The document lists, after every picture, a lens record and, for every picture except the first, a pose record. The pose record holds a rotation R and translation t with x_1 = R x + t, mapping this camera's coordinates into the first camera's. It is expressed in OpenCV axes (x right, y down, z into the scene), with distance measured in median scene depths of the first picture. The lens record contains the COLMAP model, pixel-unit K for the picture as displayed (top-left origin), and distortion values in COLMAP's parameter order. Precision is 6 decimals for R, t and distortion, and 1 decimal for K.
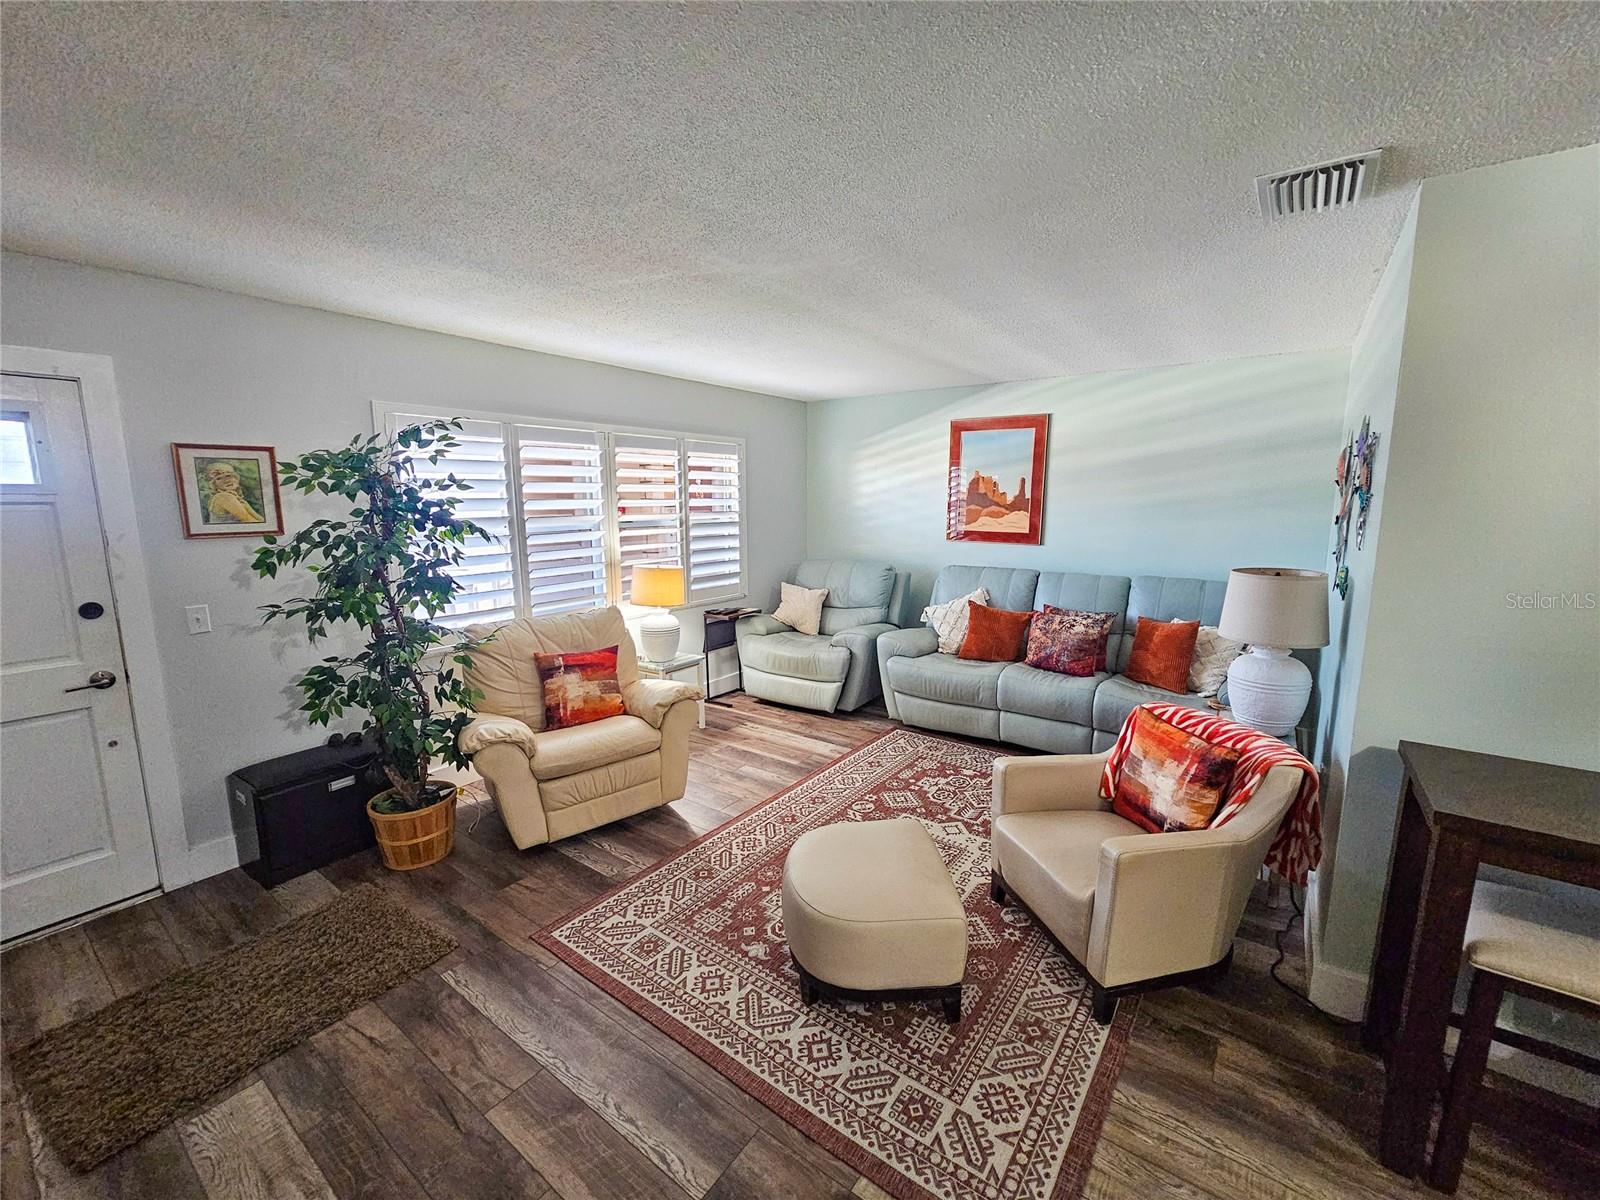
lens RADIAL K [[655.6, 0, 799.8], [0, 655.6, 593.7], [0, 0, 1]] dist [-0.001999, -0.000246]
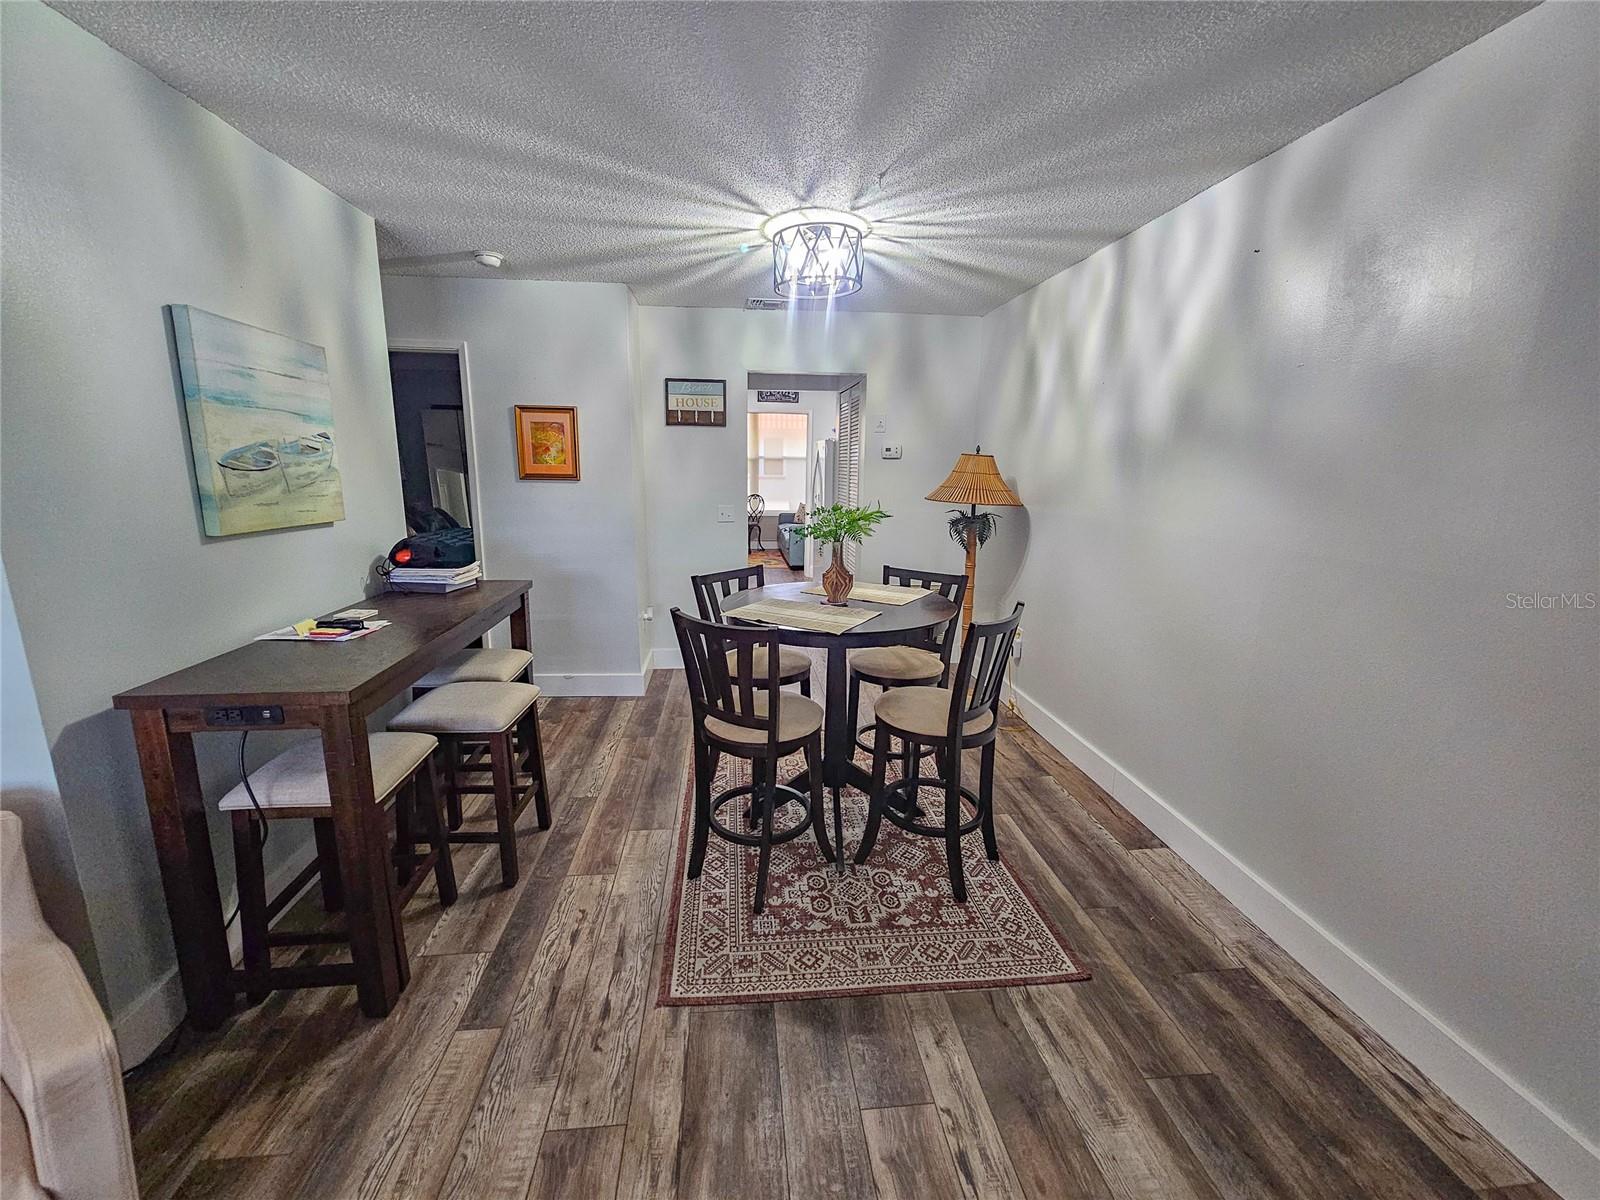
lens RADIAL K [[652.1, 0, 794.7], [0, 652.1, 596.2], [0, 0, 1]] dist [-0.000505, -0.000317]
pose [[-0.666163, -0.157846, 0.728912, -0.102879], [0.101593, 0.949031, 0.298360, -0.023416], [-0.738855, 0.272809, -0.616173, 0.388990]]
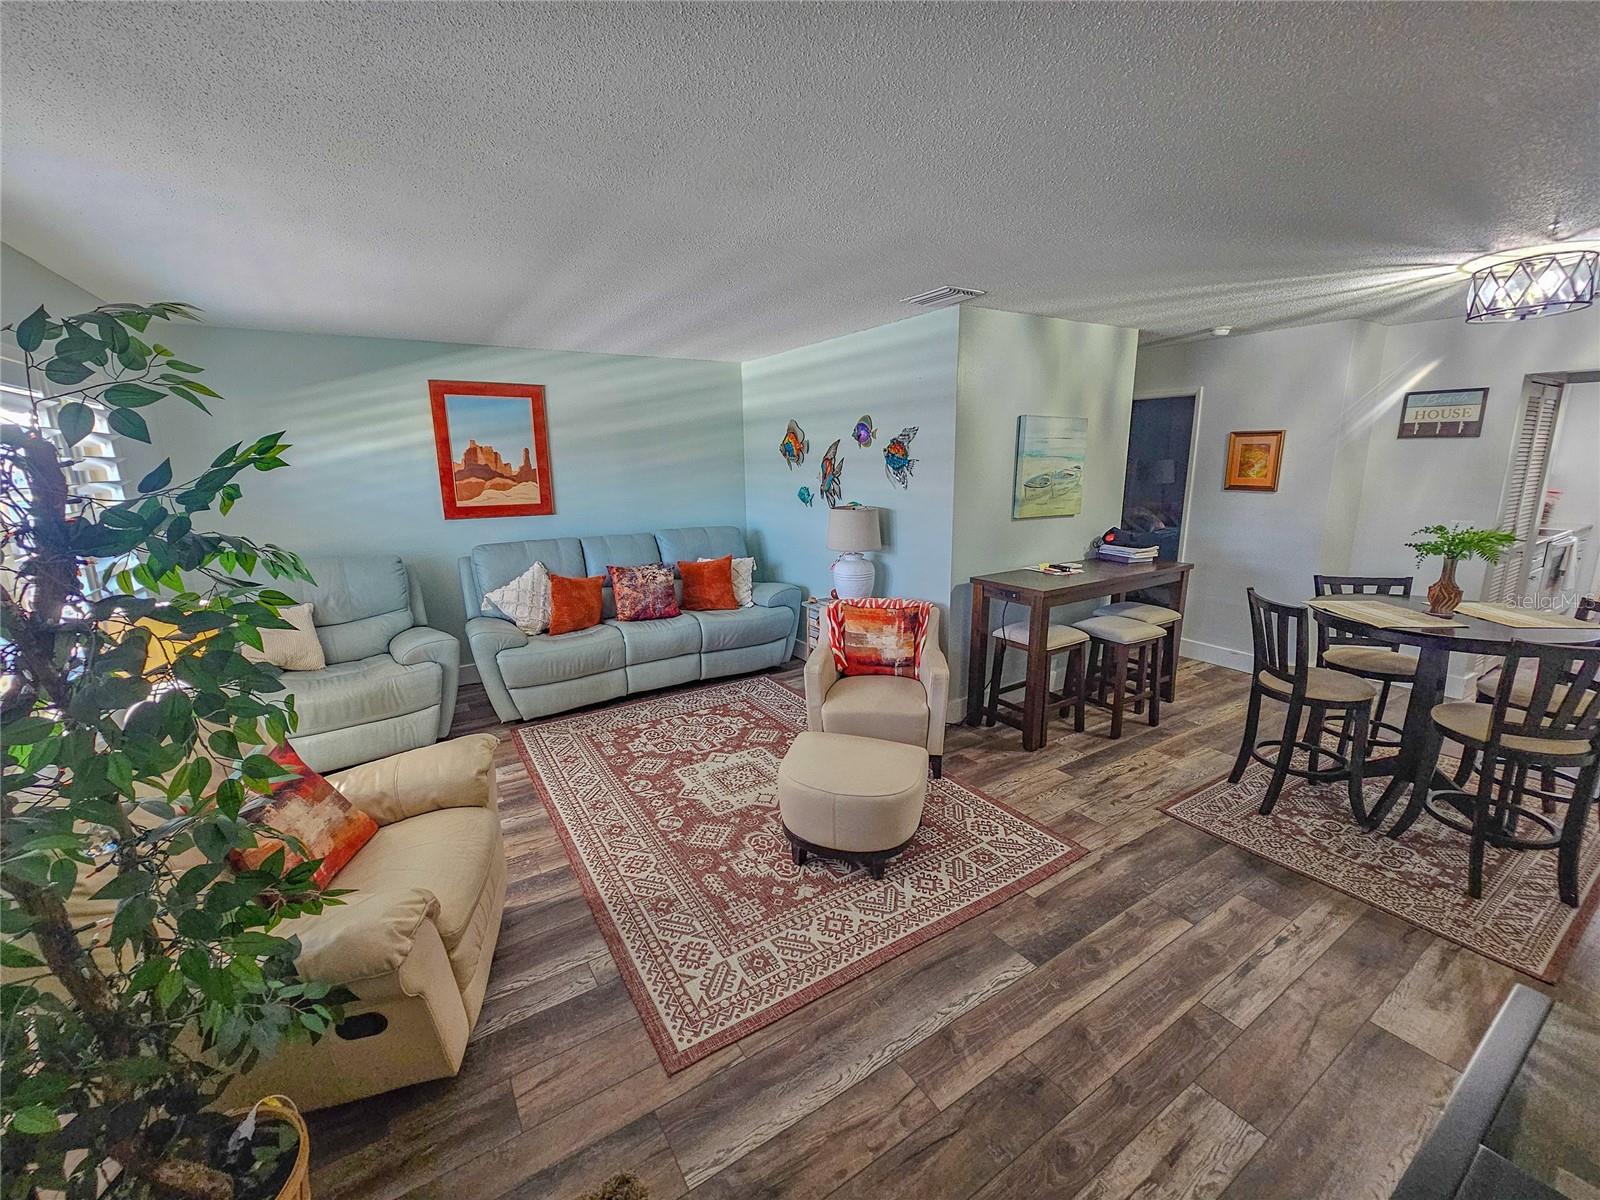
lens RADIAL K [[652.1, 0, 794.7], [0, 652.1, 596.2], [0, 0, 1]] dist [-0.000505, -0.000317]
pose [[0.367703, -0.198154, 0.908587, -0.556951], [0.154481, 0.976475, 0.150441, -0.054504], [-0.917023, 0.085041, 0.389664, 0.328194]]
